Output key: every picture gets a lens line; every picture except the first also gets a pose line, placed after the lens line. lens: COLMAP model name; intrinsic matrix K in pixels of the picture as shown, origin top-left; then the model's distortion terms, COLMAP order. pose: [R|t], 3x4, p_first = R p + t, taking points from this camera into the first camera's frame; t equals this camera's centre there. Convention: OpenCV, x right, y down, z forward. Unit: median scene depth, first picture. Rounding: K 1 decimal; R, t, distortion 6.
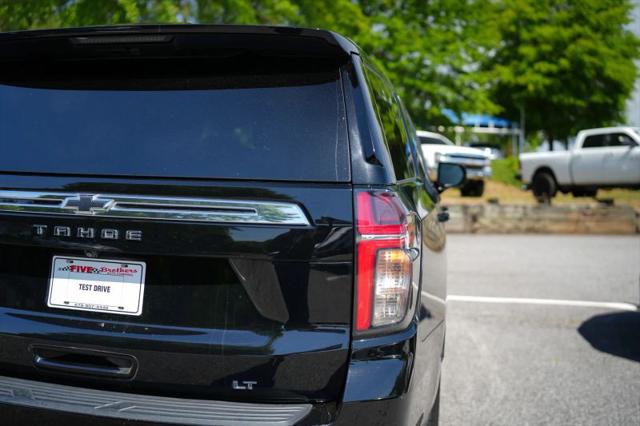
lens RADIAL K [[615.2, 0, 311.3], [0, 615.2, 214.3], [0, 0, 1]] dist [-0.092060, 0.012462]
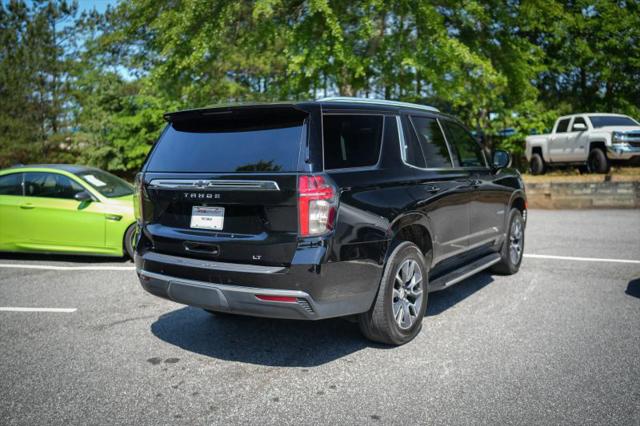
lens RADIAL K [[599.5, 0, 320.0], [0, 599.5, 213.0], [0, 0, 1]] dist [-0.114882, 0.018385]
pose [[0.926975, -0.010355, -0.374980, 0.054577], [0.019601, 0.999590, 0.020853, 0.003283], [0.374610, -0.026680, 0.926798, -0.058889]]
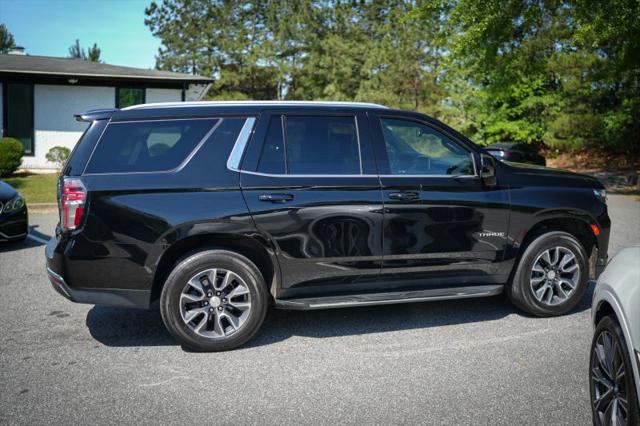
lens RADIAL K [[617.6, 0, 323.9], [0, 617.6, 214.9], [0, 0, 1]] dist [-0.179212, 0.223214]
pose [[0.475094, 0.095684, -0.874717, 0.161596], [-0.053474, 0.995372, 0.079839, -0.007874], [0.878308, 0.008844, 0.478013, 0.040728]]
